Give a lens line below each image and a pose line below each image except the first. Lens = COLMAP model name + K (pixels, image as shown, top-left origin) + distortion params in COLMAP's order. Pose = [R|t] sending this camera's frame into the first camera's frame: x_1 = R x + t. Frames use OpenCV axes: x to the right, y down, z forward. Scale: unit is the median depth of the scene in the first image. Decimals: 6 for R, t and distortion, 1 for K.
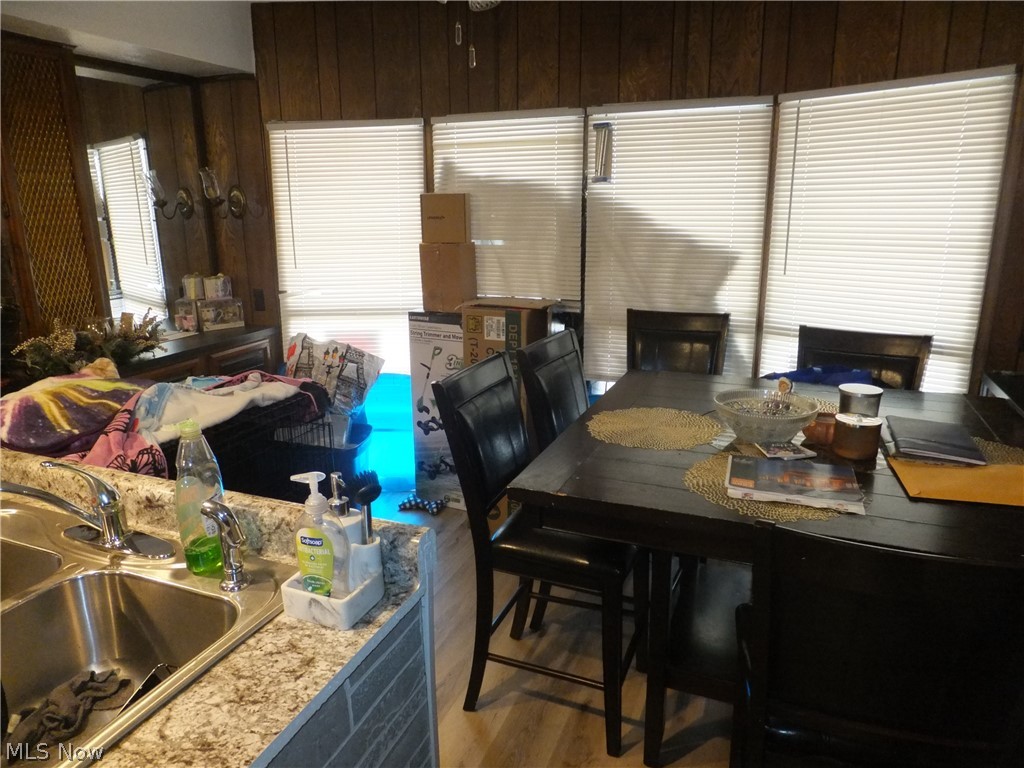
lens RADIAL K [[681.7, 0, 512.0], [0, 681.7, 384.0], [0, 0, 1]] dist [-0.007901, 0.003608]
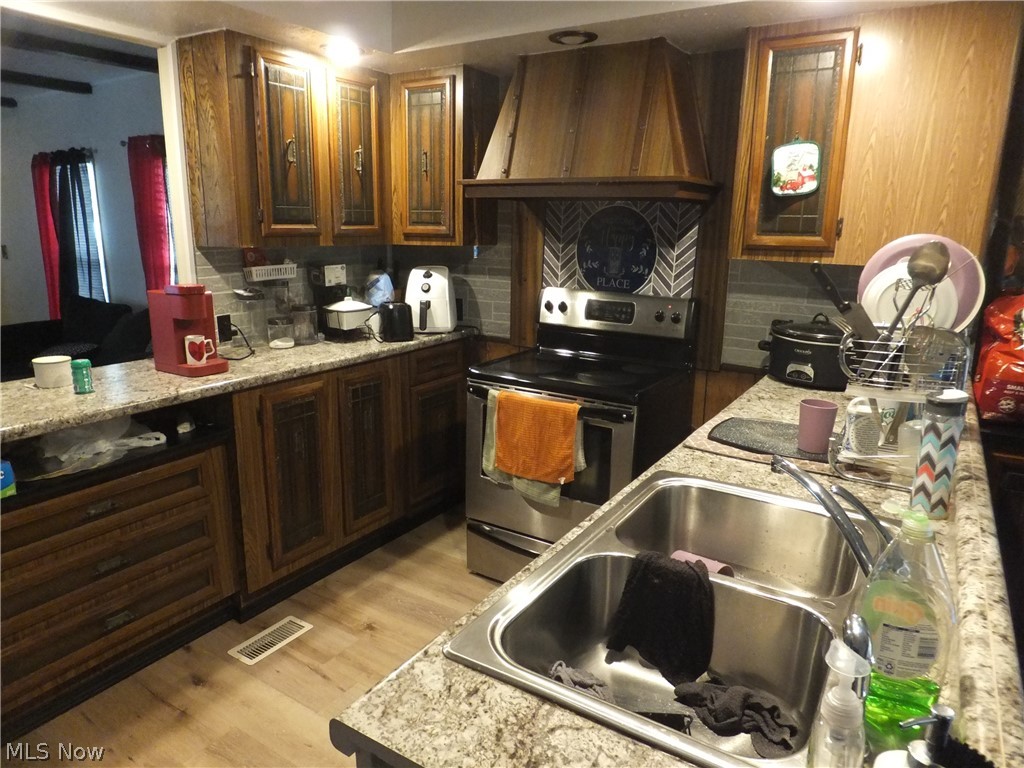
lens RADIAL K [[681.7, 0, 512.0], [0, 681.7, 384.0], [0, 0, 1]] dist [-0.007901, 0.003608]
pose [[-0.179574, 0.245256, -0.952682, 0.044647], [-0.265340, 0.920456, 0.286975, -0.030518], [0.947284, 0.304318, -0.100213, 0.117380]]
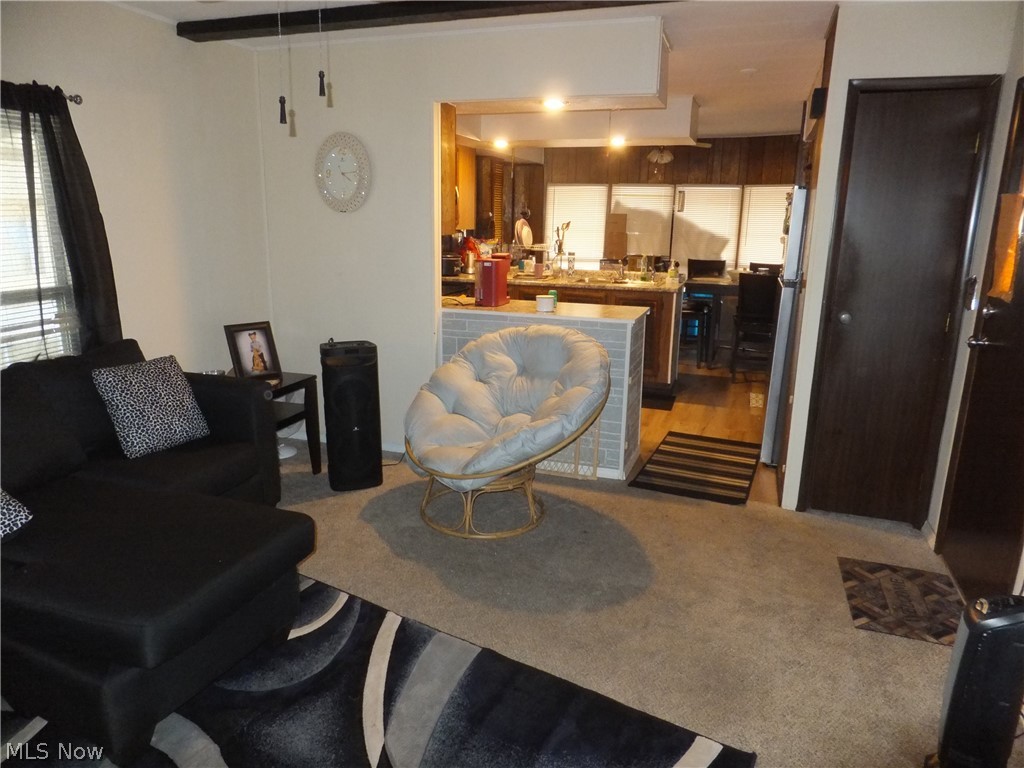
lens RADIAL K [[681.7, 0, 512.0], [0, 681.7, 384.0], [0, 0, 1]] dist [-0.007901, 0.003608]
pose [[0.998438, 0.020159, 0.052102, -0.663267], [-0.019141, 0.999617, -0.019970, 0.456803], [-0.052484, 0.018942, 0.998442, -1.662260]]
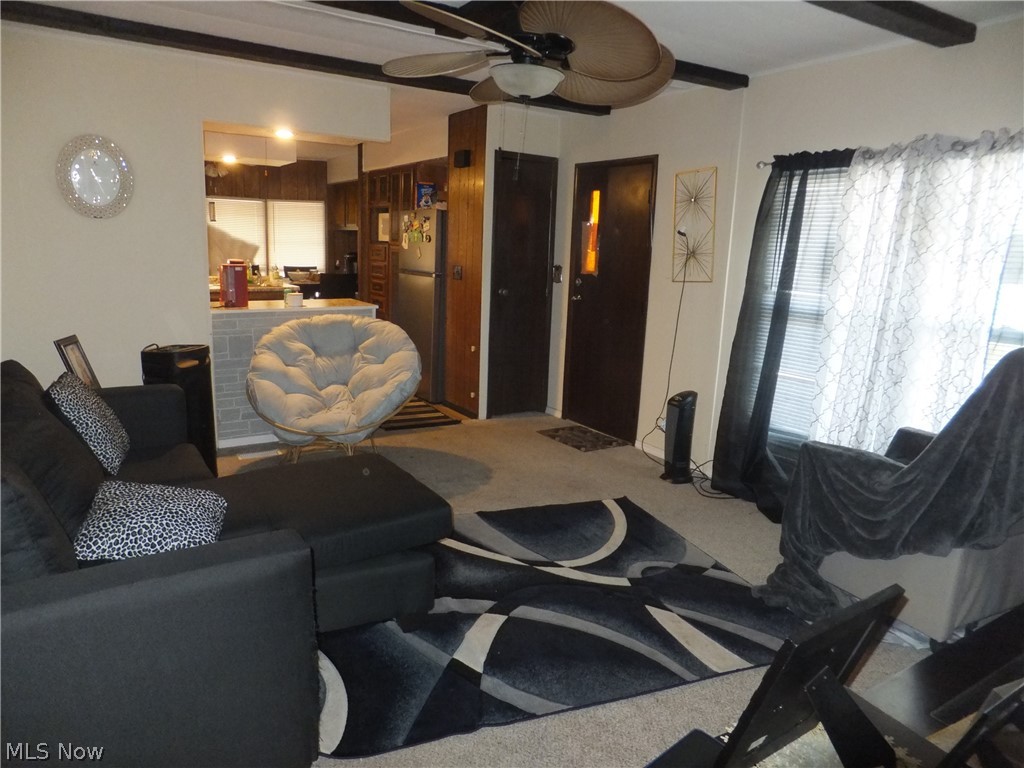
lens RADIAL K [[651.2, 0, 512.0], [0, 651.2, 384.0], [0, 0, 1]] dist [-0.001829, 0.001817]
pose [[0.596678, -0.141073, 0.789984, -1.392470], [0.169849, 0.984325, 0.047490, 0.477183], [-0.784300, 0.105841, 0.611286, -1.643563]]
